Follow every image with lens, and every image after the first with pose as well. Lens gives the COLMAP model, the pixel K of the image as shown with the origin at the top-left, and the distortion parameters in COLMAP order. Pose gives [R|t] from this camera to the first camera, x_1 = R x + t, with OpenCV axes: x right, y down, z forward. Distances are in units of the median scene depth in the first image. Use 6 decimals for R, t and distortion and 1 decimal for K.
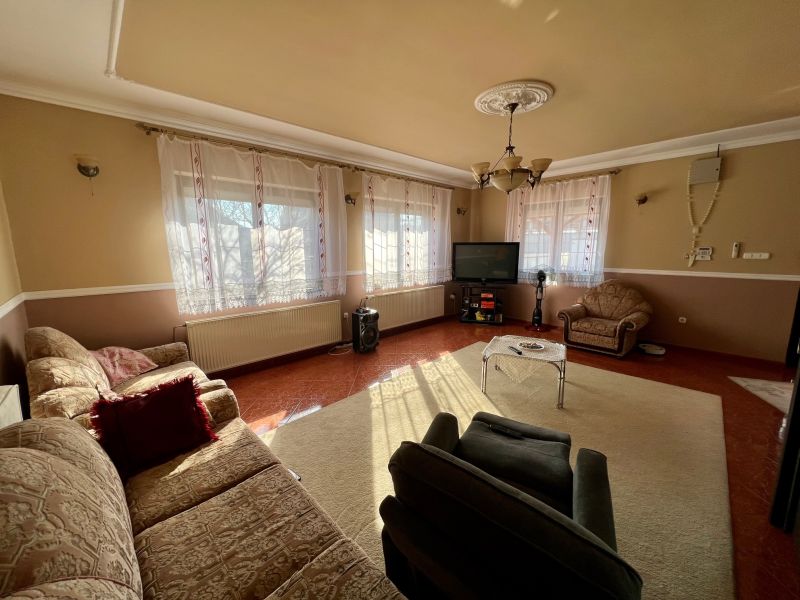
lens RADIAL K [[318.5, 0, 399.9], [0, 318.5, 295.2], [0, 0, 1]] dist [0.000896, -0.000014]
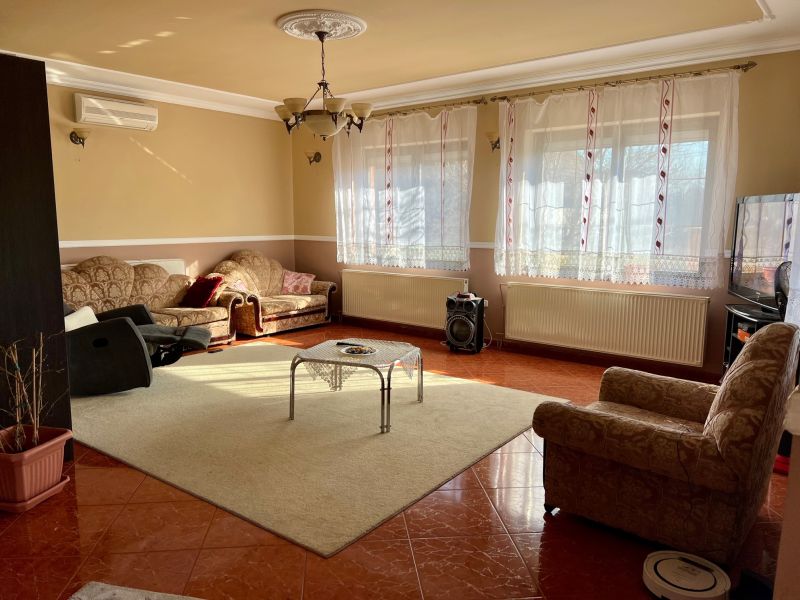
lens RADIAL K [[588.6, 0, 400.0], [0, 588.6, 300.0], [0, 0, 1]] dist [0.072241, -0.065525]
pose [[0.130162, 0.142119, -0.981254, 1.249529], [-0.155448, 0.980360, 0.121369, -0.086446], [0.979231, 0.136736, 0.149698, 0.674147]]
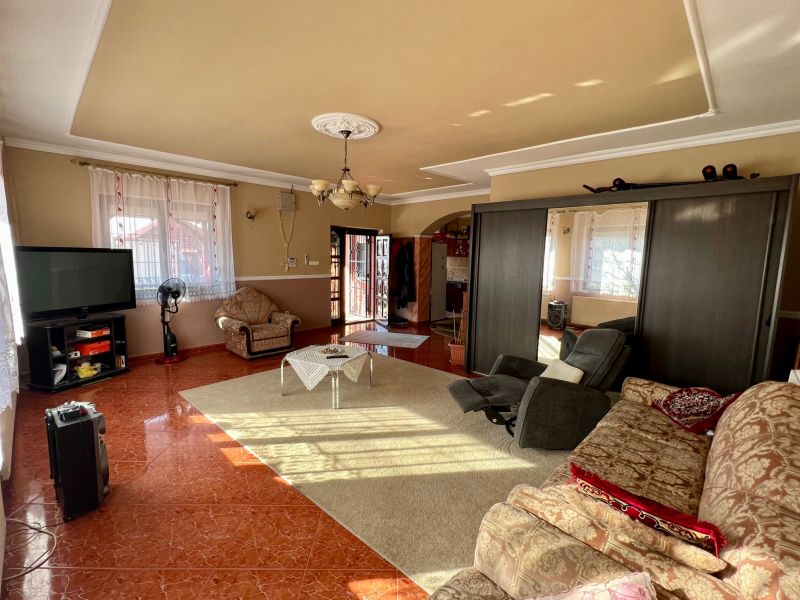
lens RADIAL K [[351.4, 0, 400.0], [0, 351.4, 300.0], [0, 0, 1]] dist [-0.000563, -0.000052]
pose [[-0.019910, -0.124675, 0.991998, -0.564689], [0.132256, 0.983147, 0.126217, -0.098386], [-0.991016, 0.133710, -0.003085, 0.559472]]
